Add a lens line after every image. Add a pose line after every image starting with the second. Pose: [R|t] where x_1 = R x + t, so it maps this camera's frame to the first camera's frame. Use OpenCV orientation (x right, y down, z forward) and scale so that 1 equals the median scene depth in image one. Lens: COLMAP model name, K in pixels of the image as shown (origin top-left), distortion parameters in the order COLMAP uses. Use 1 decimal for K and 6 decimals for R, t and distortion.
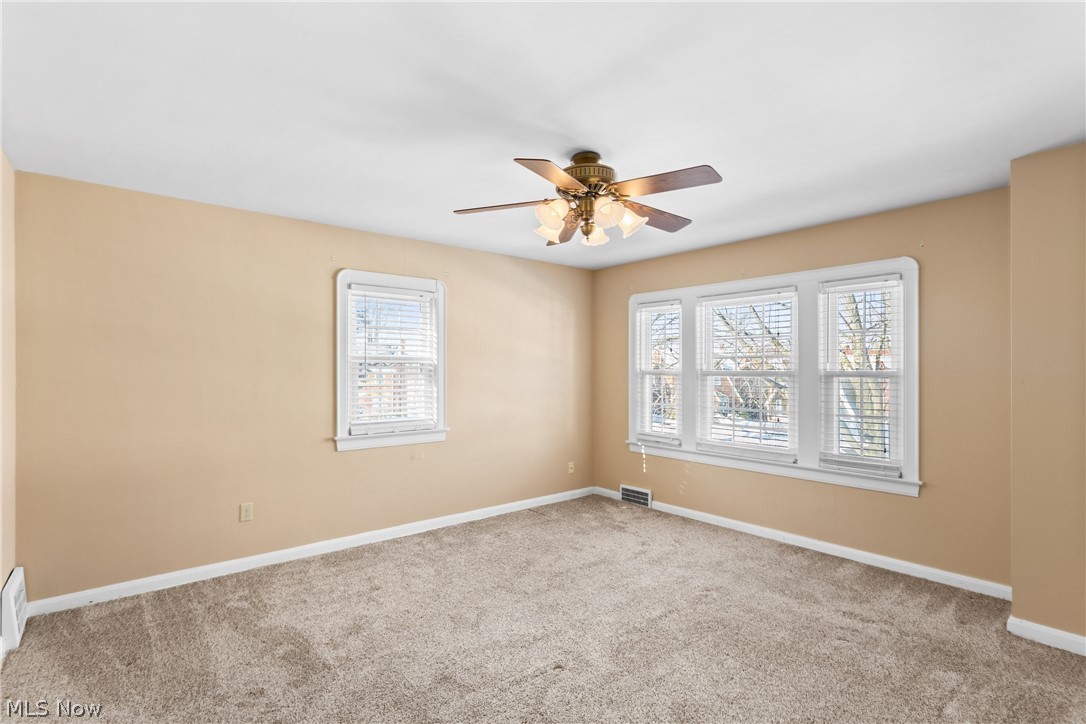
lens RADIAL K [[519.7, 0, 537.1], [0, 519.7, 363.8], [0, 0, 1]] dist [0.000852, 0.000028]
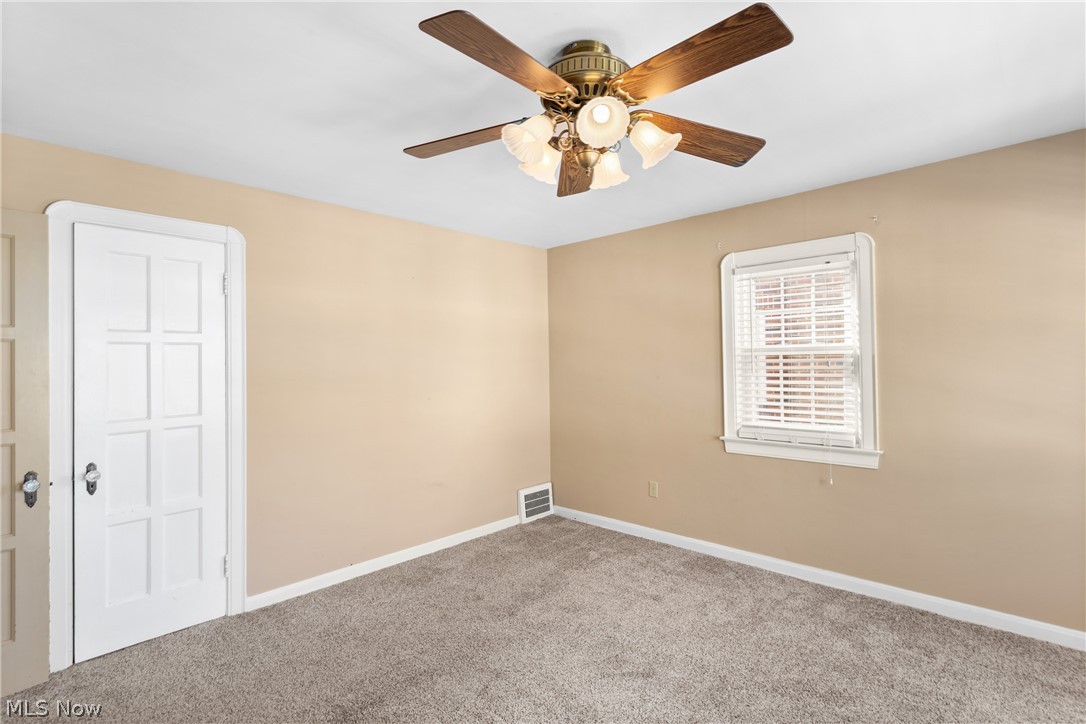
lens RADIAL K [[520.8, 0, 560.4], [0, 520.8, 355.7], [0, 0, 1]] dist [-0.001910, -0.000238]
pose [[0.120731, -0.017595, -0.992529, 0.504883], [0.026541, 0.999543, -0.014491, 0.001859], [0.992330, -0.024594, 0.121142, 0.598844]]
